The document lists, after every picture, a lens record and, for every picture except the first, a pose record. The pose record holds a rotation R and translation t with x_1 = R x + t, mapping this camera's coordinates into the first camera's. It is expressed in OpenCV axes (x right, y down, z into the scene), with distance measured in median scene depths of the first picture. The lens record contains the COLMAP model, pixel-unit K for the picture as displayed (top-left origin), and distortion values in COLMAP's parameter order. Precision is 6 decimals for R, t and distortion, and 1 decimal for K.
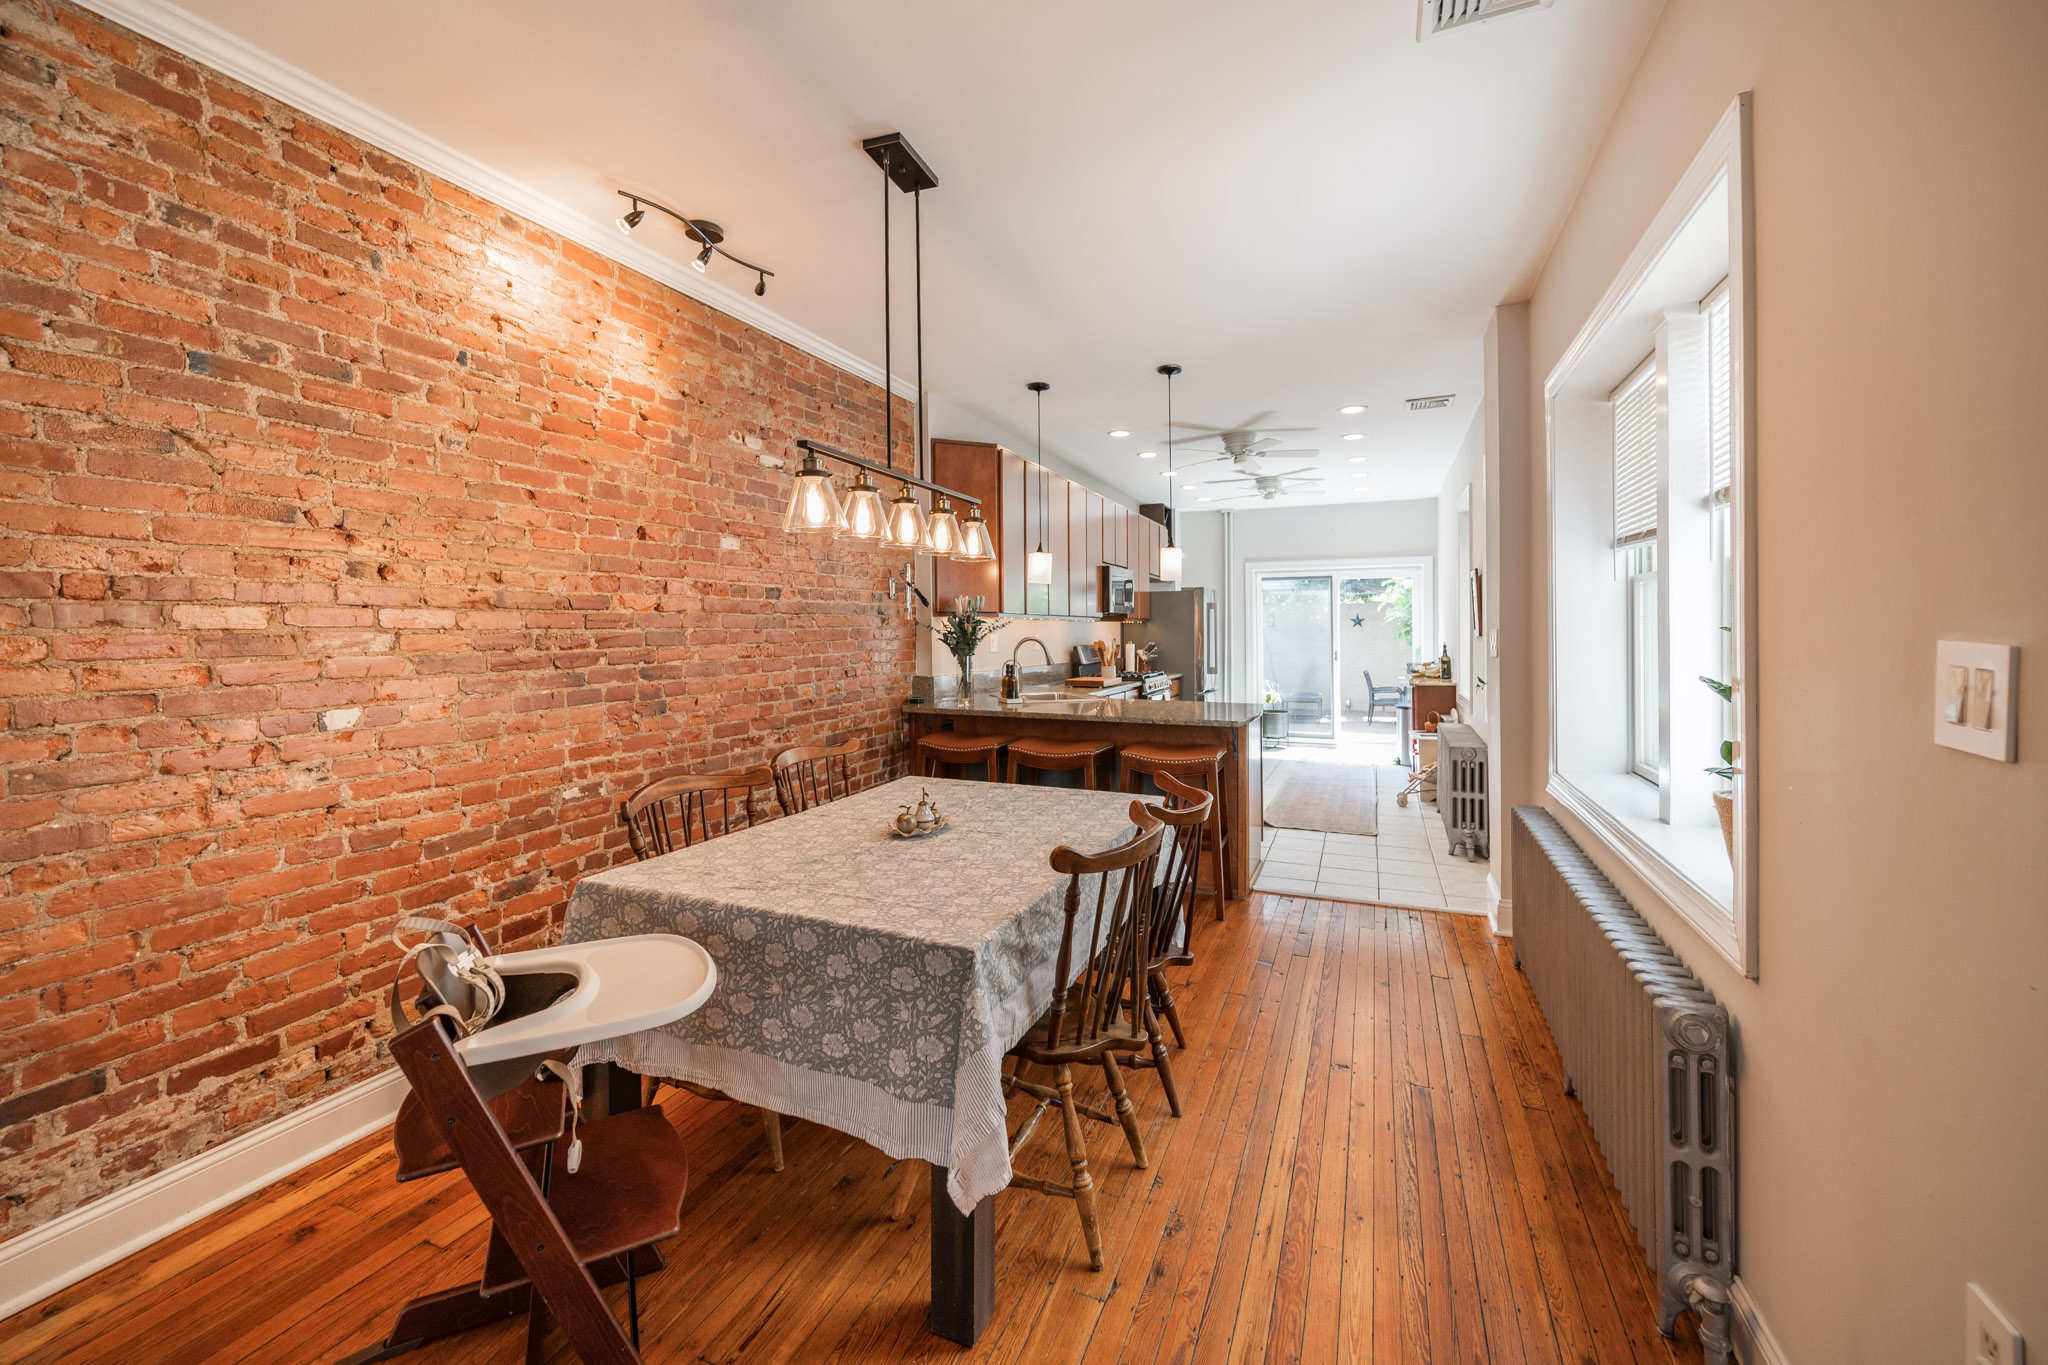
lens RADIAL K [[835.3, 0, 1009.1], [0, 835.3, 637.2], [0, 0, 1]] dist [-0.002184, -0.000216]
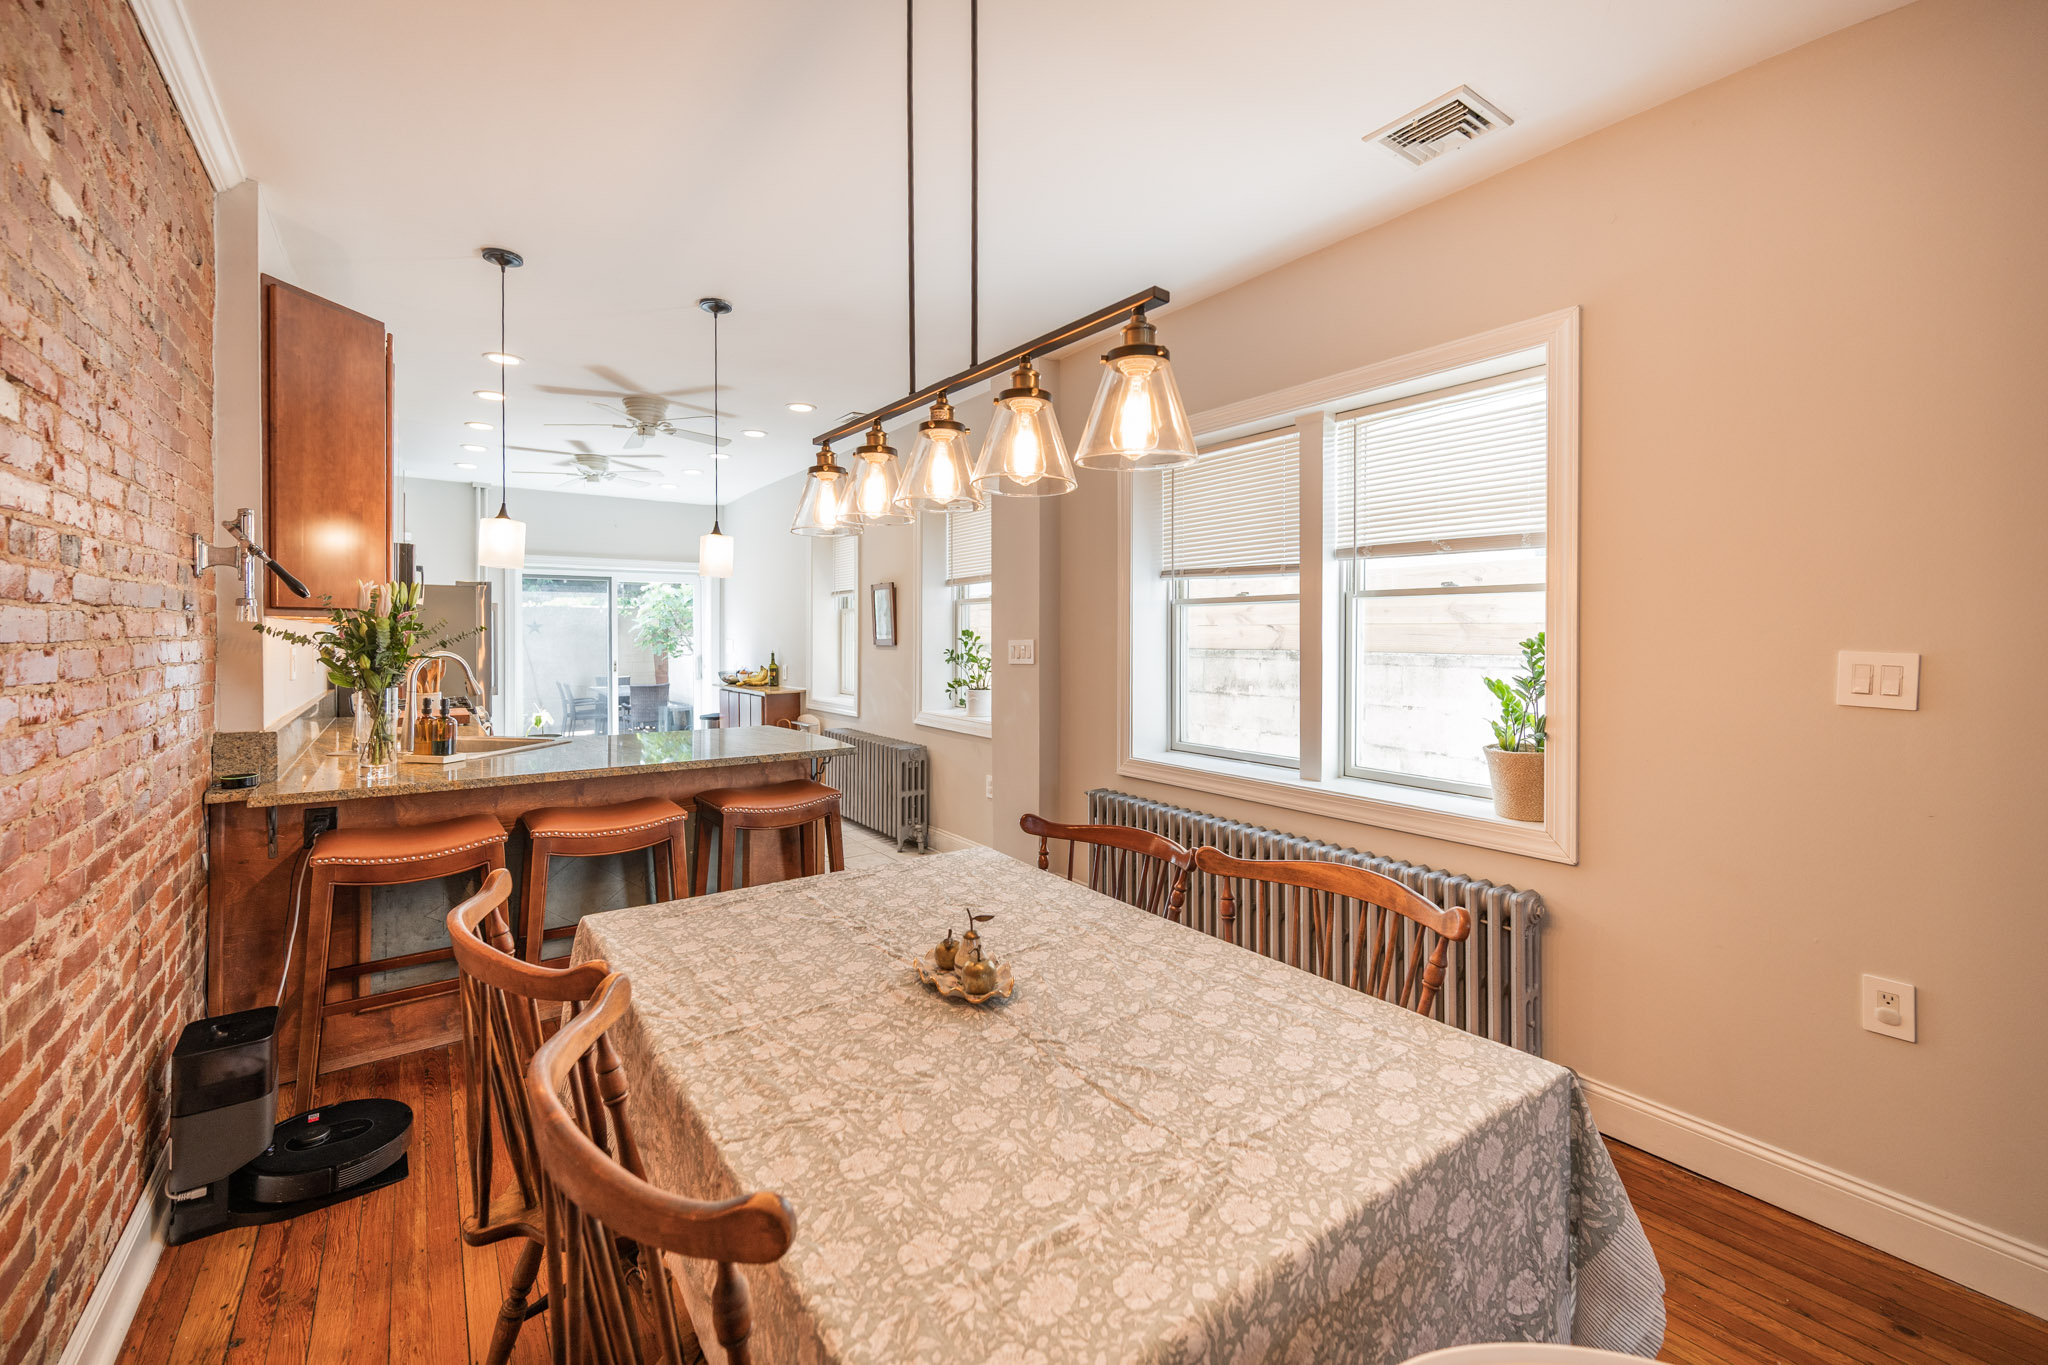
lens RADIAL K [[835.3, 0, 1009.1], [0, 835.3, 637.2], [0, 0, 1]] dist [-0.002184, -0.000216]
pose [[0.507642, -0.000186, 0.861568, -0.309537], [0.005871, 0.999978, -0.003244, -0.006998], [-0.861548, 0.006705, 0.507632, 0.340802]]
